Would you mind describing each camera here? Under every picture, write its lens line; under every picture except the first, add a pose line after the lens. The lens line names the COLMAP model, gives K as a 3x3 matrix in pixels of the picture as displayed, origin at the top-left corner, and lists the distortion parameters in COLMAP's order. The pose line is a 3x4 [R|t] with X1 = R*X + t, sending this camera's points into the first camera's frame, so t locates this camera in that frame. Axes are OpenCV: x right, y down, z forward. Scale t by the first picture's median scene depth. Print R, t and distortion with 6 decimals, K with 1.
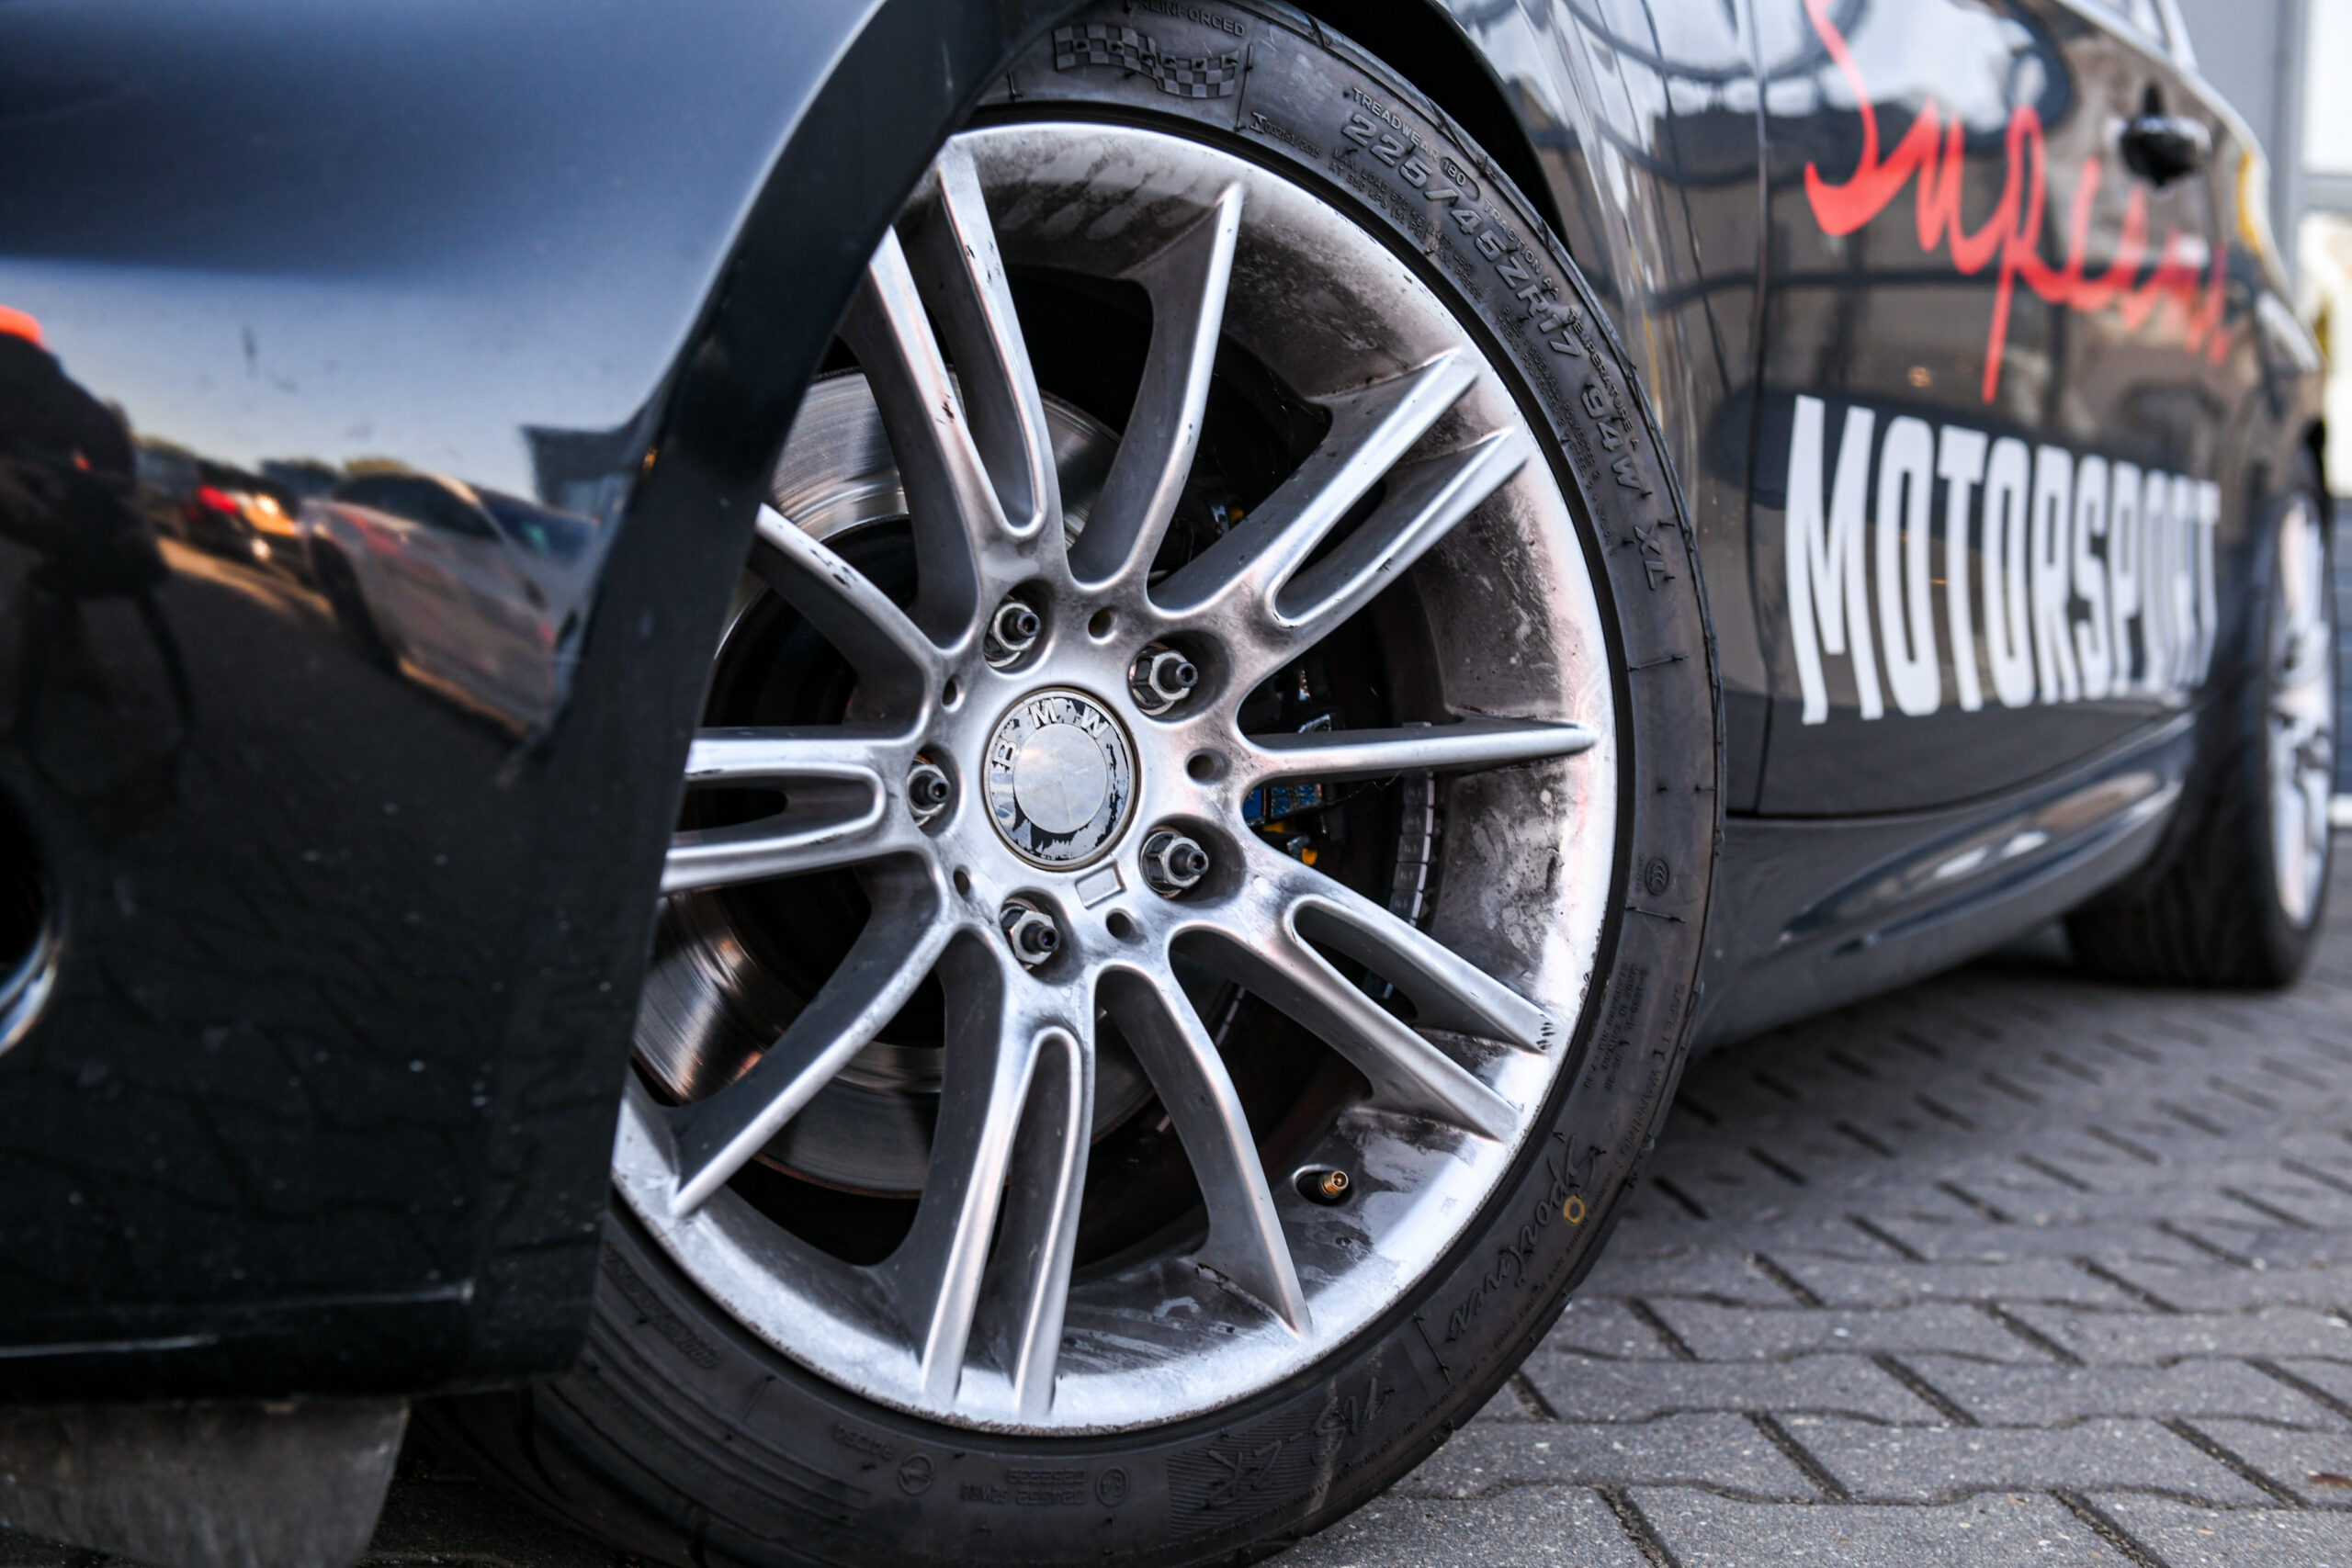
lens RADIAL K [[3297.0, 0, 1178.4], [0, 3297.0, 780.4], [0, 0, 1]] dist [0.028777, 0.000000]
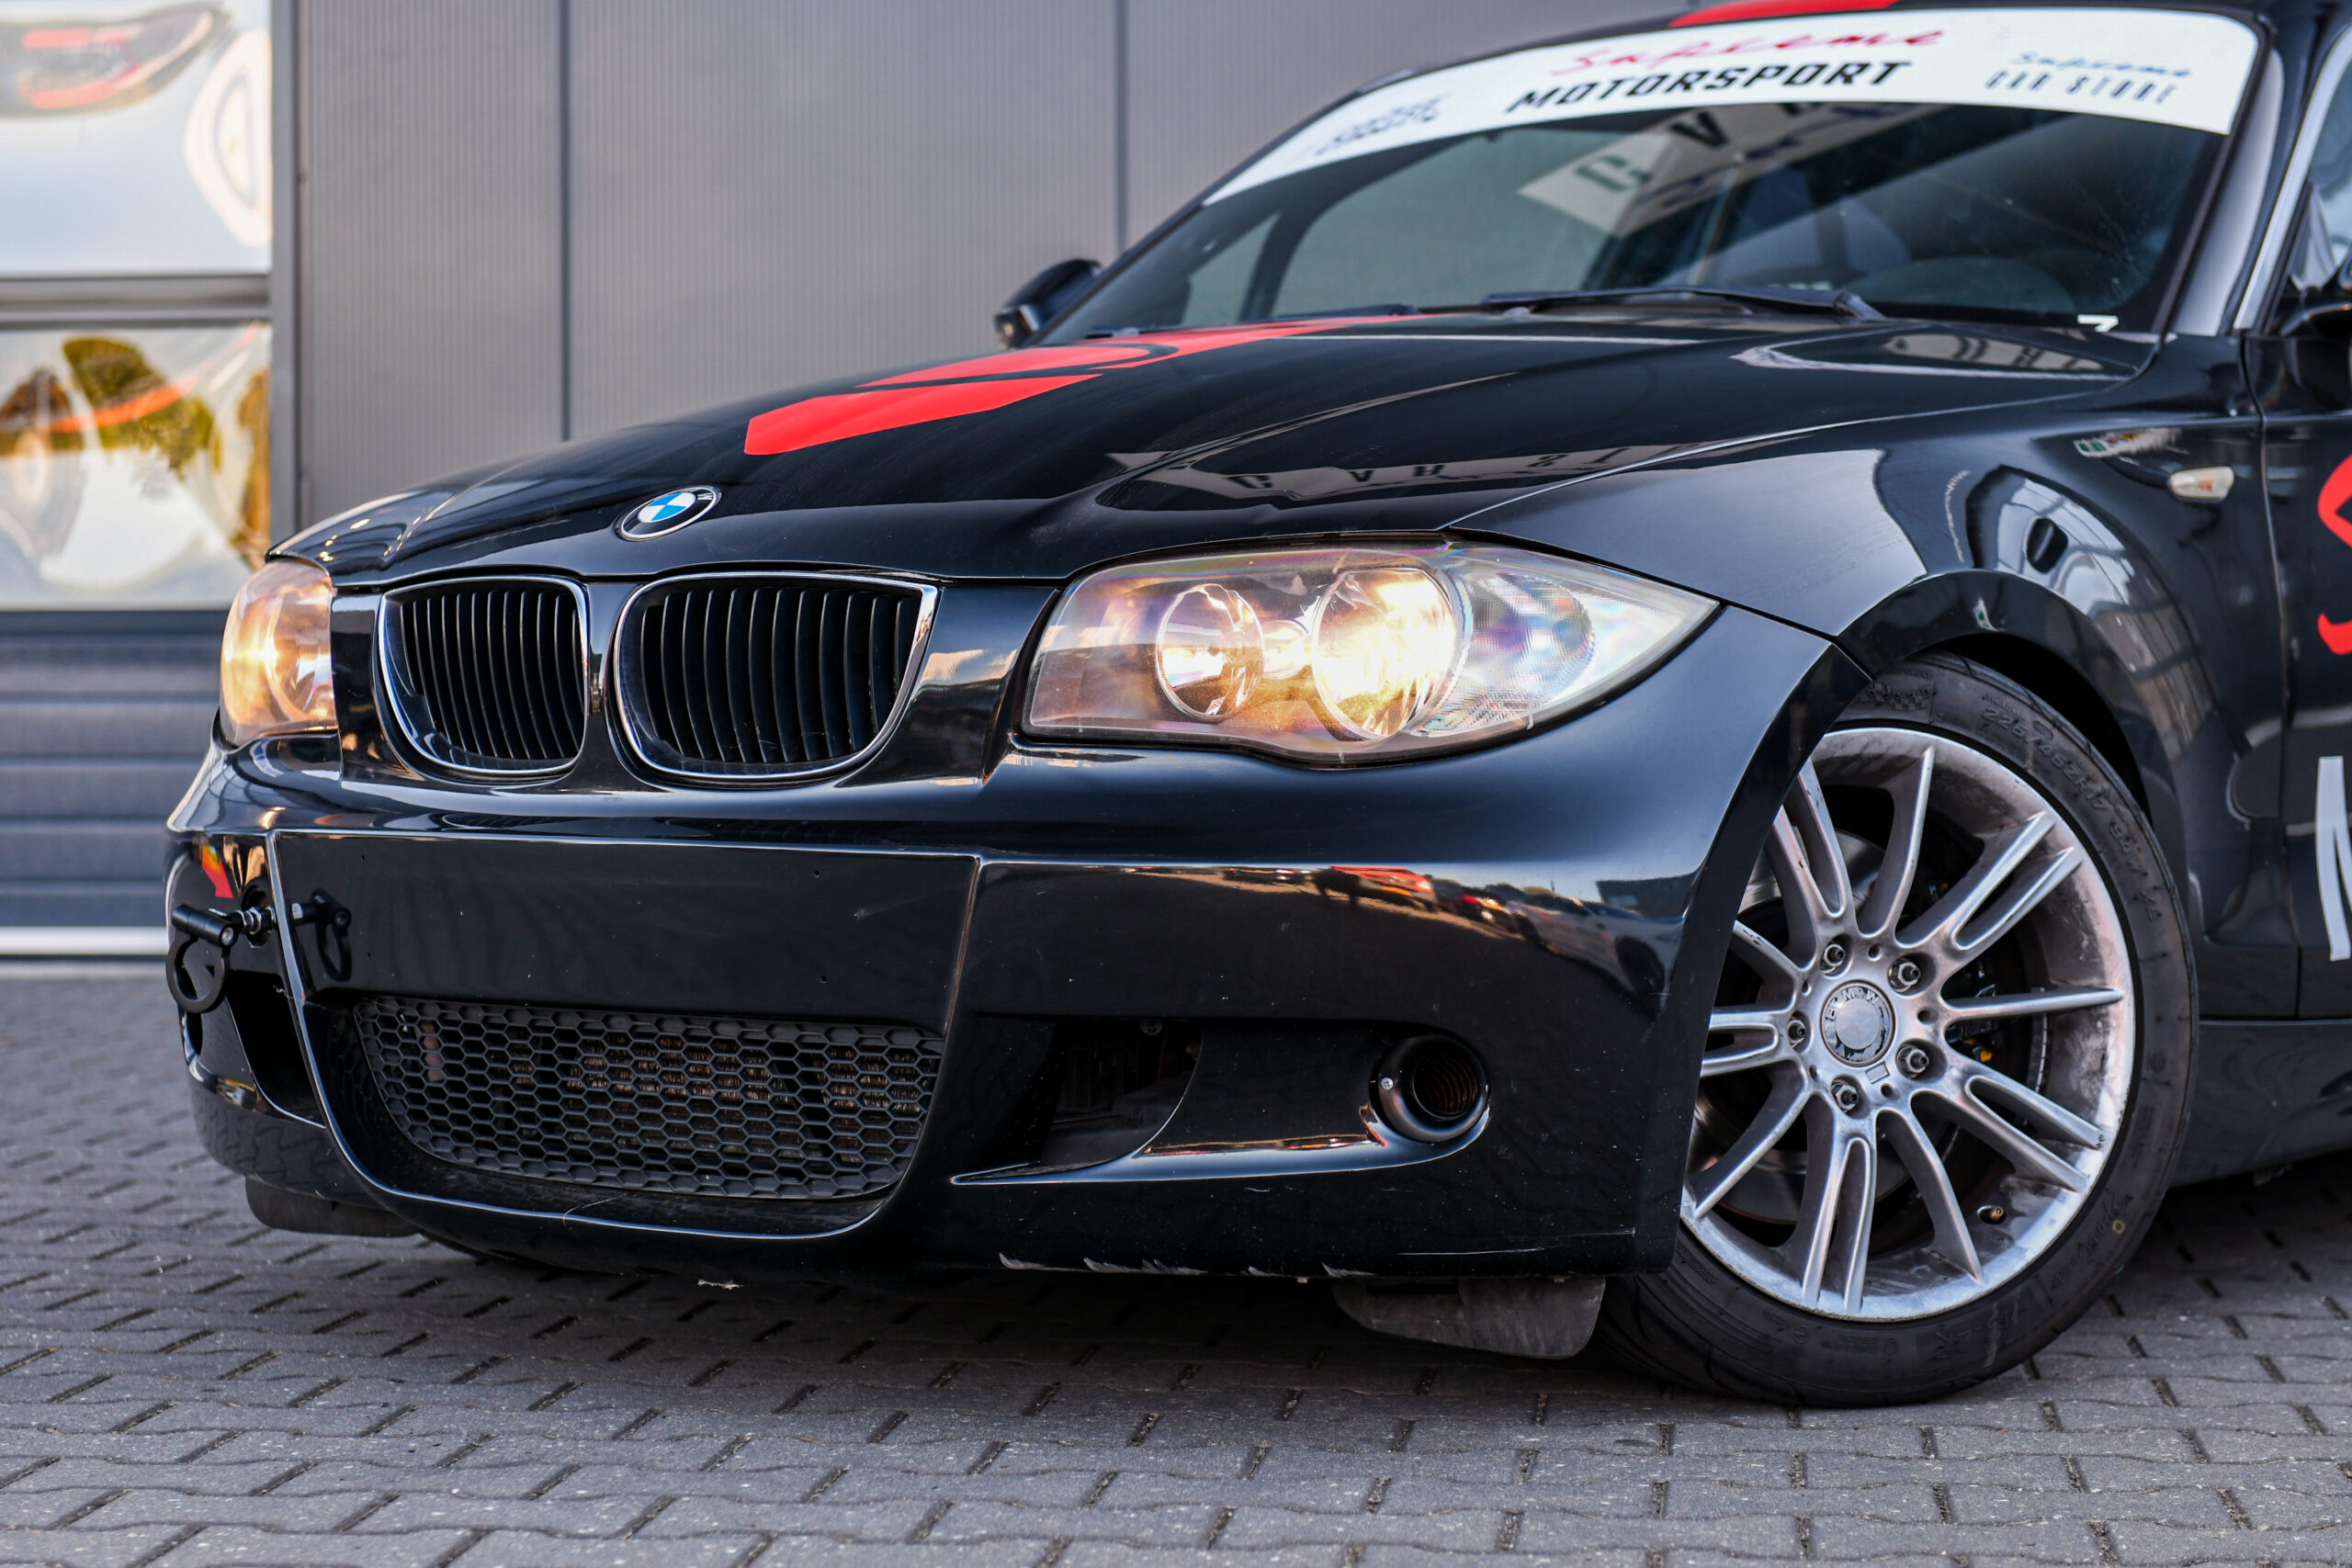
lens RADIAL K [[4648.5, 0, 1157.2], [0, 4648.5, 836.8], [0, 0, 1]] dist [0.011372, 0.000000]
pose [[0.980725, -0.030783, -0.192952, 0.104355], [0.027482, 0.999427, -0.019762, -0.074154], [0.193450, 0.014078, 0.981009, -2.043258]]
